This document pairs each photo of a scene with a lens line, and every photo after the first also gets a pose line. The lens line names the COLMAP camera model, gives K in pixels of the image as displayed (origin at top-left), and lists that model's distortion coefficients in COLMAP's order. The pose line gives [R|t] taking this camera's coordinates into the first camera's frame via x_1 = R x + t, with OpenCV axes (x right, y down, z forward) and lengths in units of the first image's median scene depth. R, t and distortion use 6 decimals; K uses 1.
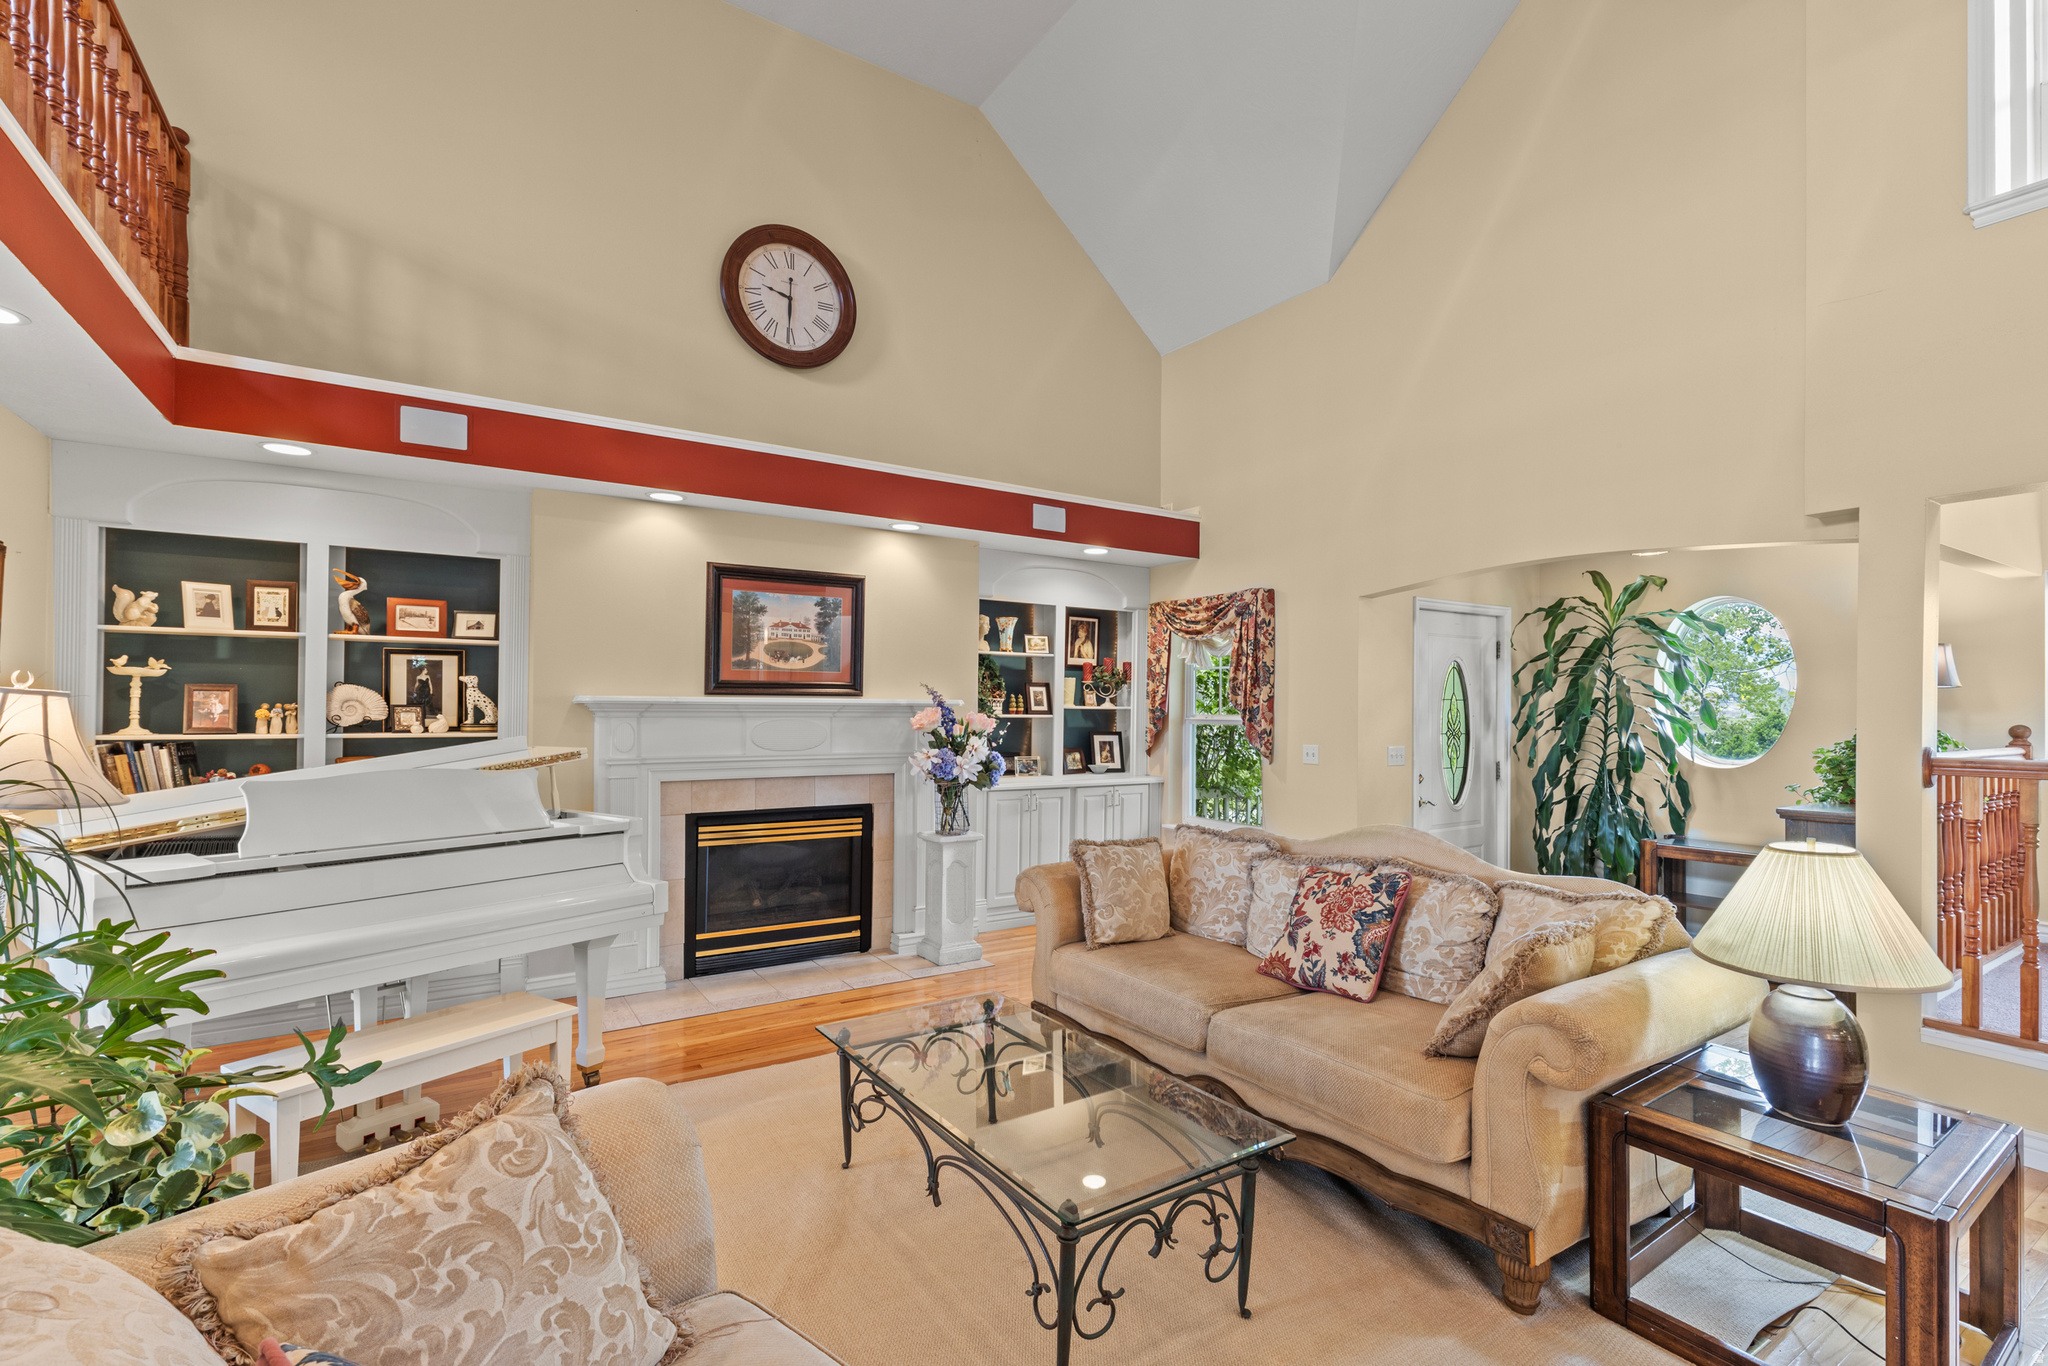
lens RADIAL K [[926.2, 0, 1028.8], [0, 926.2, 712.6], [0, 0, 1]] dist [0.006071, -0.000854]
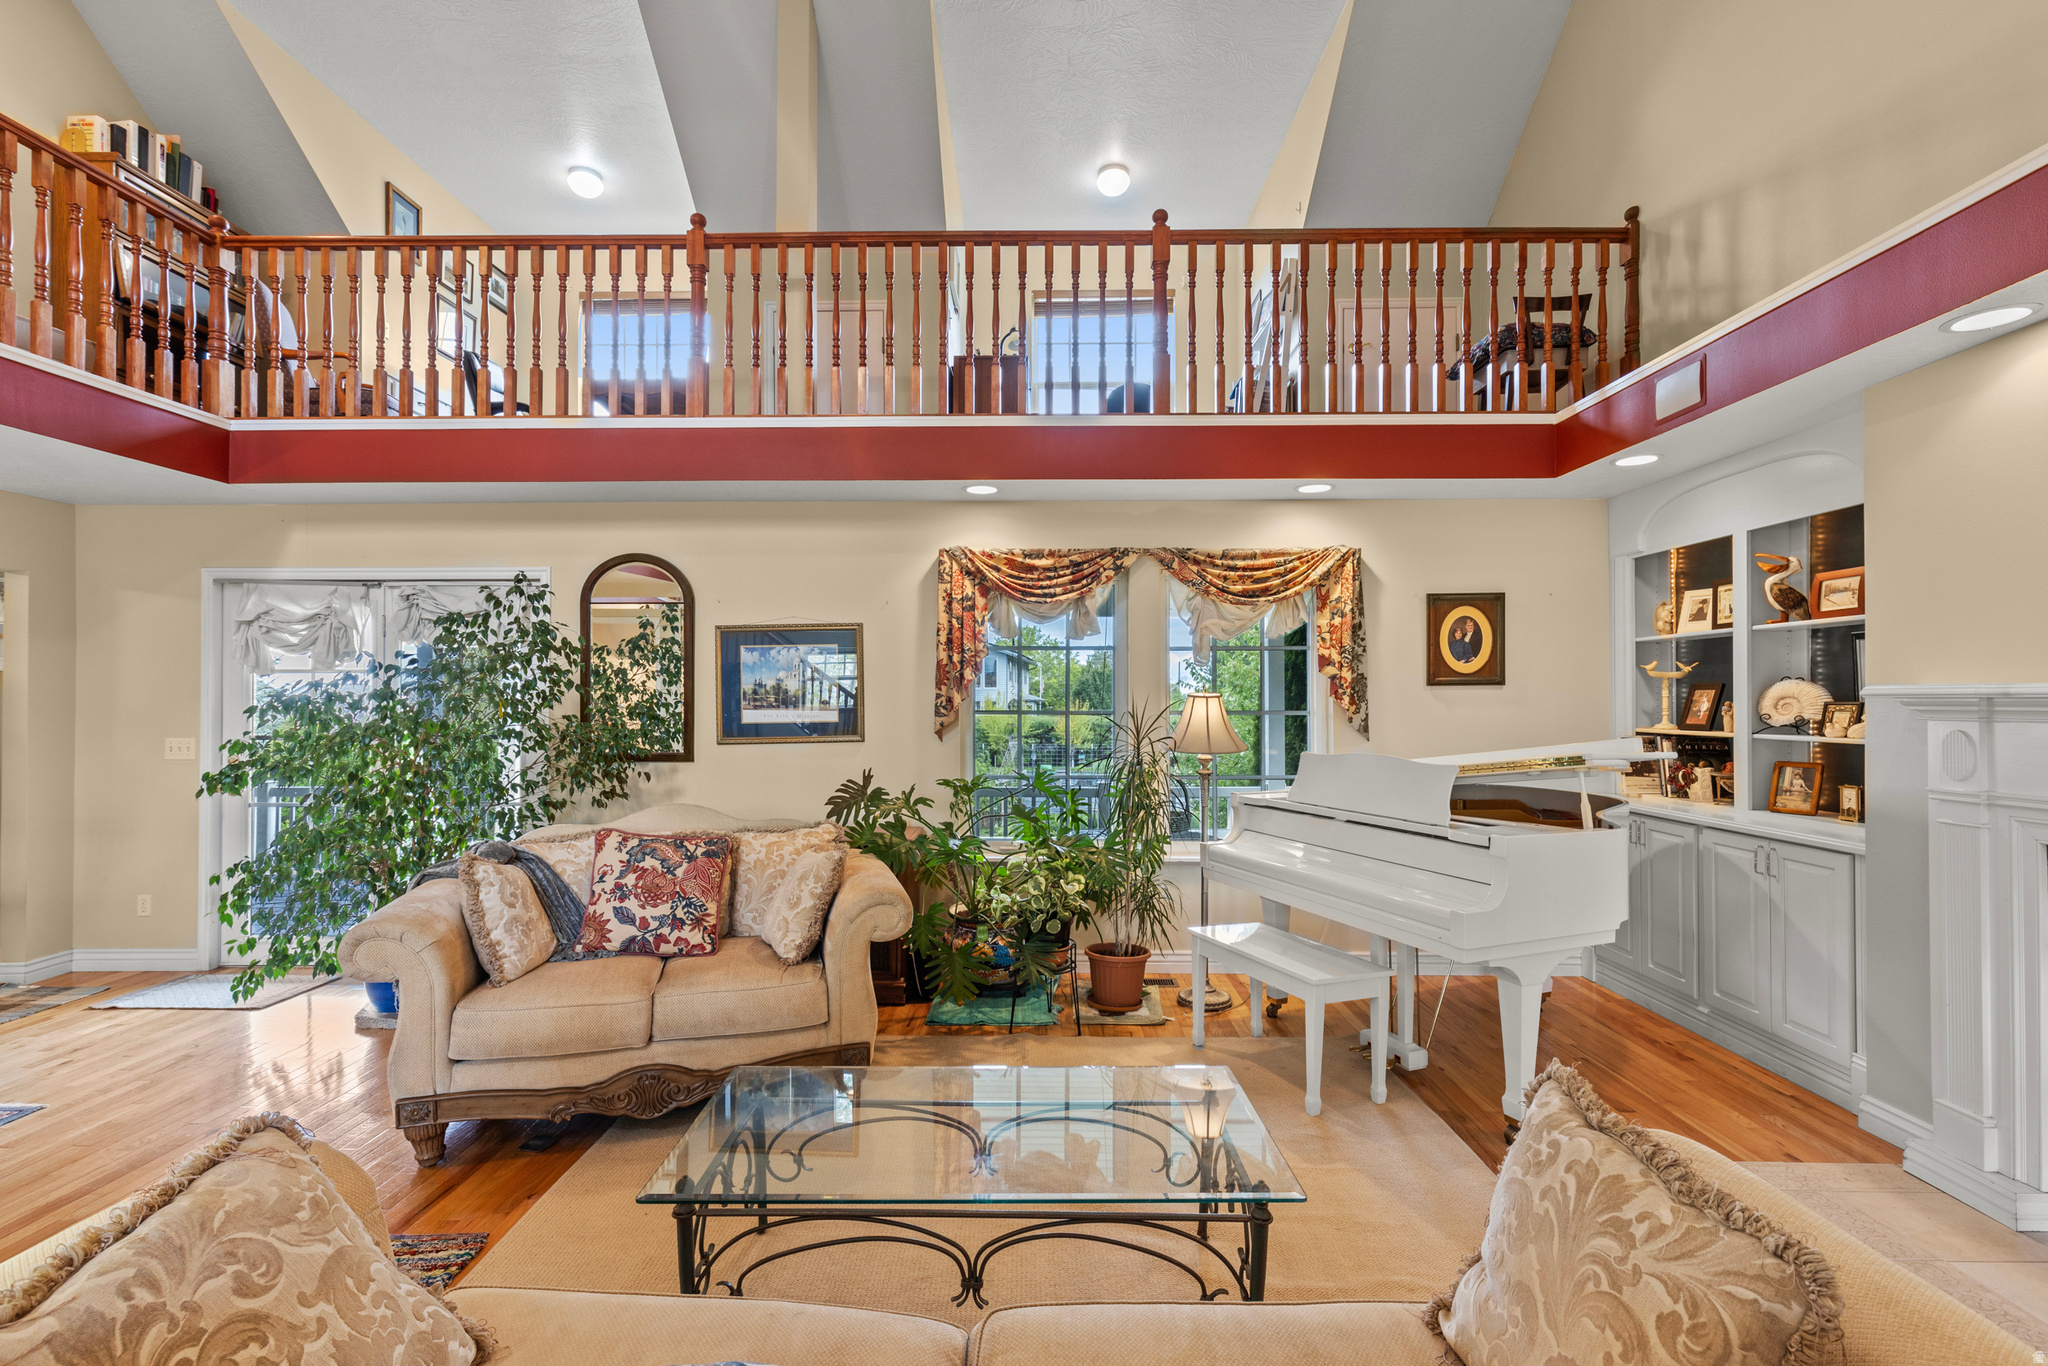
lens RADIAL K [[926.2, 0, 1001.1], [0, 926.2, 692.0], [0, 0, 1]] dist [0.006071, -0.000854]
pose [[-0.570943, -0.015038, -0.820852, 0.371142], [-0.010382, 0.999885, -0.011097, -0.000756], [0.820924, 0.002187, -0.571033, 0.795001]]
